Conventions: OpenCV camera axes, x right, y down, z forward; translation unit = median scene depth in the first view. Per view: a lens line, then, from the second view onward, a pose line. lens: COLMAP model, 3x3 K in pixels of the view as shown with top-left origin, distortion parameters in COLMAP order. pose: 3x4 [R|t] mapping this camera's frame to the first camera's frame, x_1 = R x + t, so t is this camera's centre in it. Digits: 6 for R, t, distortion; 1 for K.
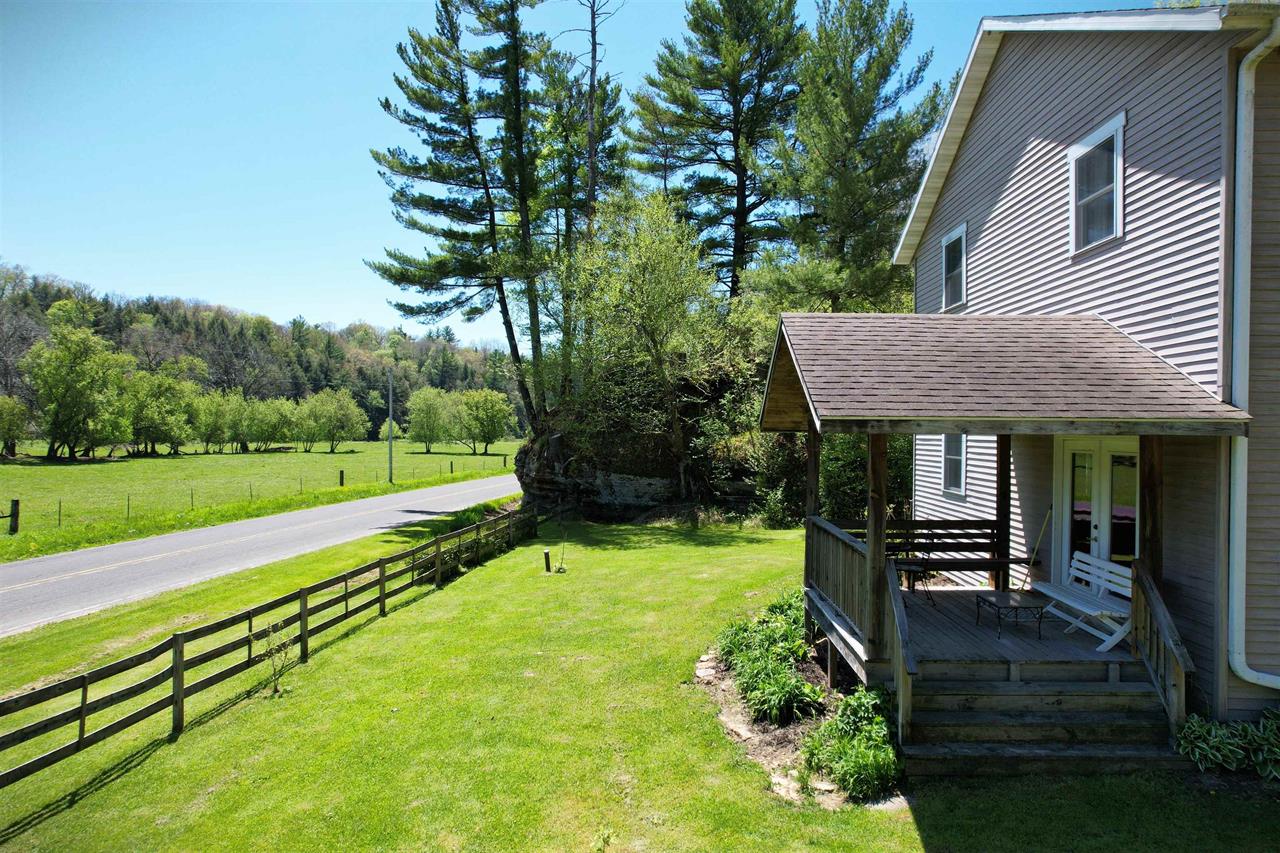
lens RADIAL K [[810.1, 0, 638.7], [0, 810.1, 425.7], [0, 0, 1]] dist [-0.078064, 0.052753]
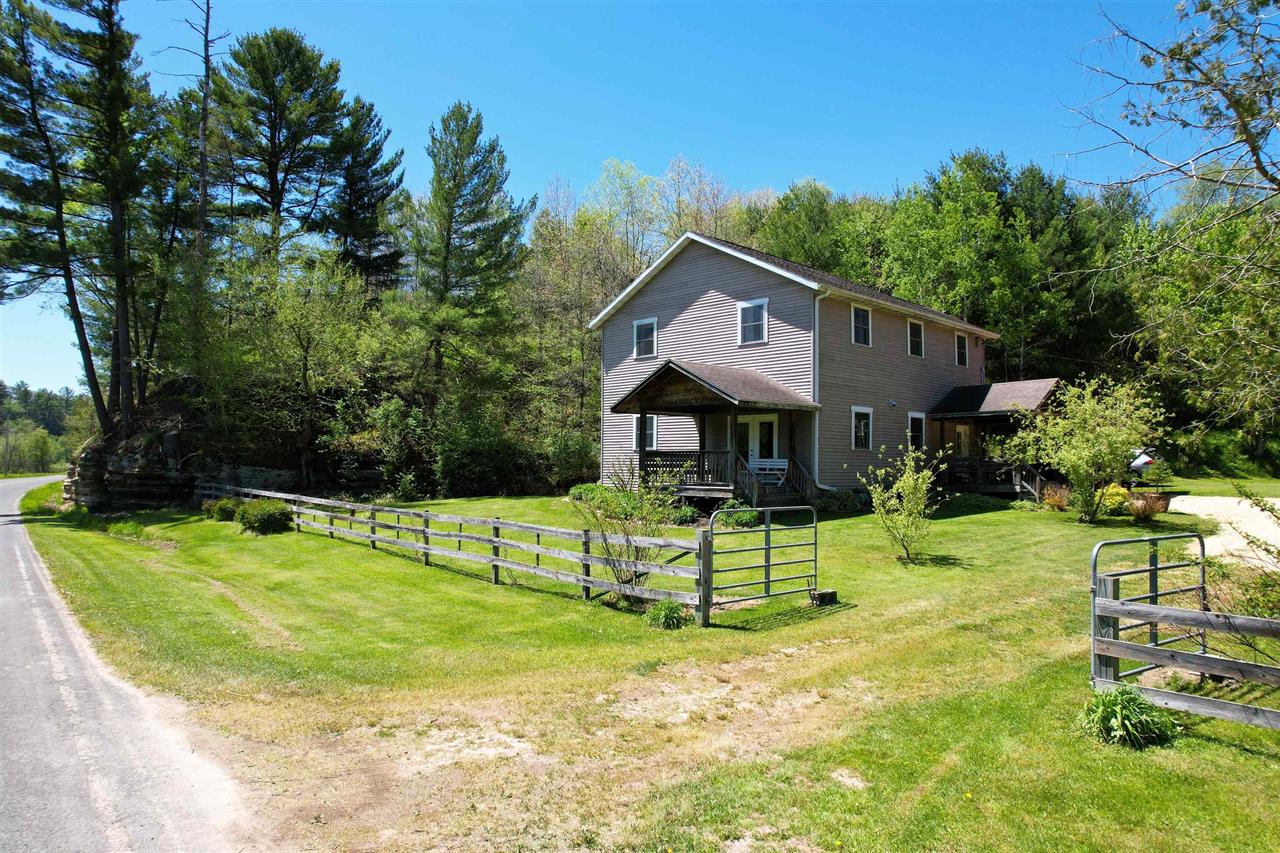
lens RADIAL K [[810.1, 0, 647.4], [0, 810.1, 423.5], [0, 0, 1]] dist [-0.078064, 0.052753]
pose [[0.686522, 0.031382, 0.726431, -1.532771], [-0.004204, 0.999223, -0.039194, 0.139028], [-0.727097, 0.023854, 0.686121, -0.554055]]
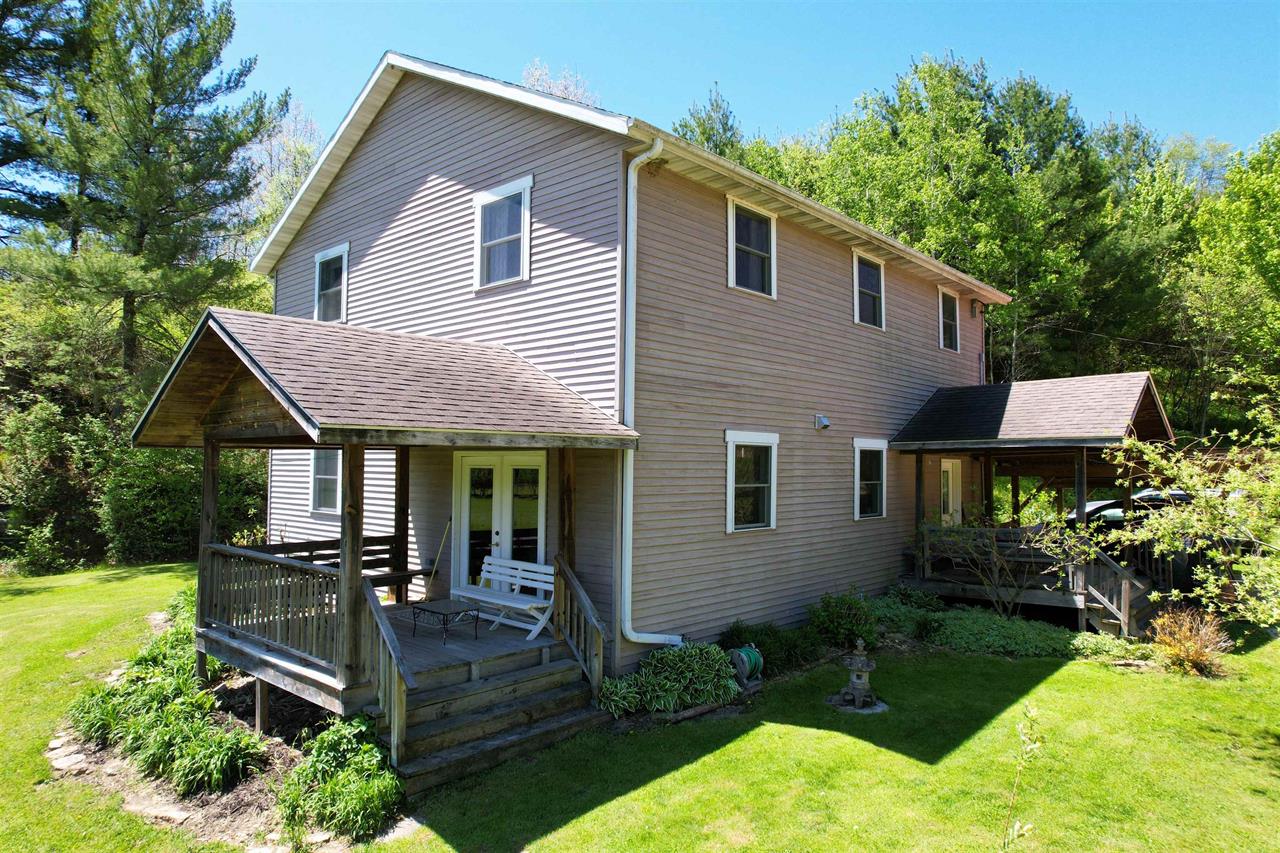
lens RADIAL K [[810.1, 0, 647.2], [0, 810.1, 426.5], [0, 0, 1]] dist [-0.078064, 0.052753]
pose [[0.634174, 0.030063, 0.772606, -0.169065], [-0.004093, 0.999360, -0.035527, 0.015591], [-0.773180, 0.019368, 0.633891, 0.104891]]
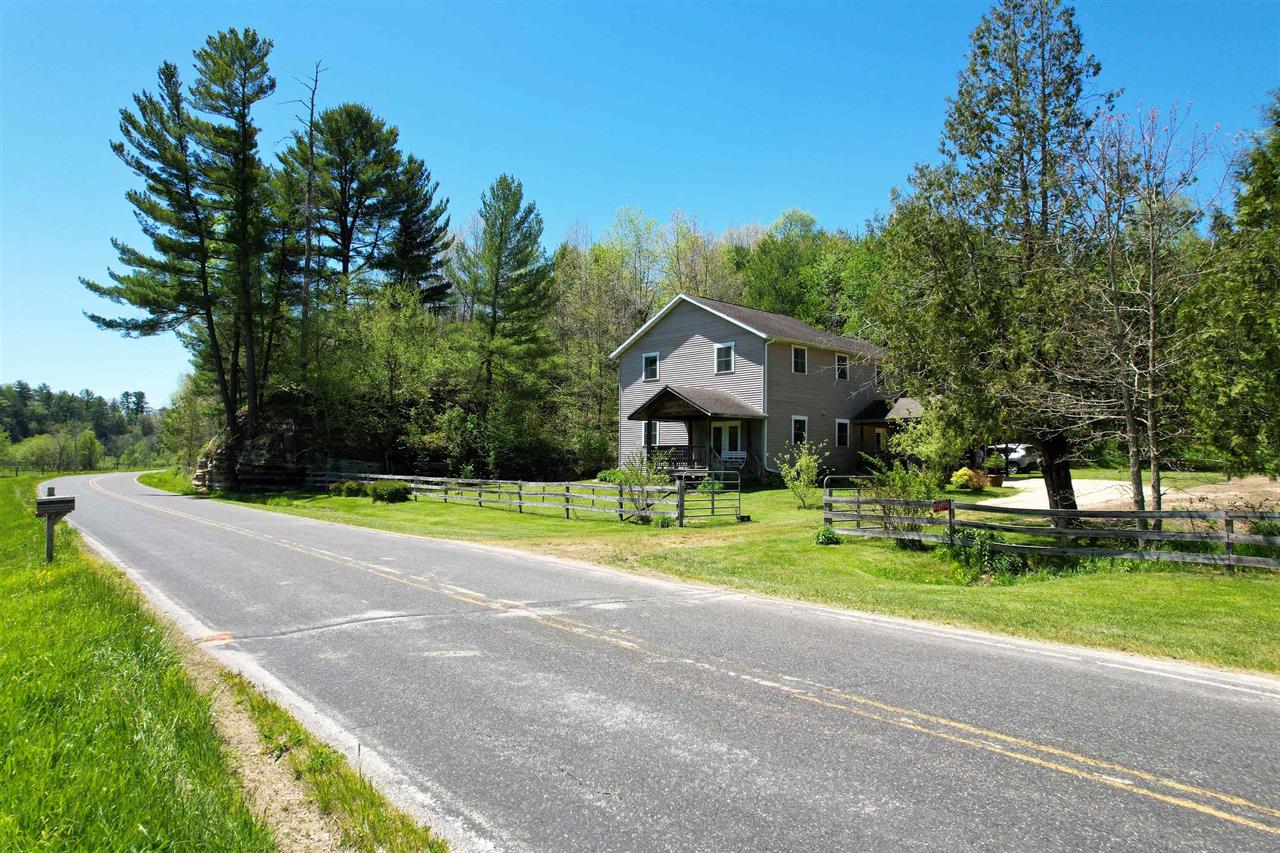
lens RADIAL K [[810.1, 0, 645.4], [0, 810.1, 424.3], [0, 0, 1]] dist [-0.078064, 0.052753]
pose [[0.692200, 0.031046, 0.721037, -2.403143], [-0.003957, 0.999223, -0.039225, 0.172096], [-0.721694, 0.024299, 0.691785, -1.371484]]
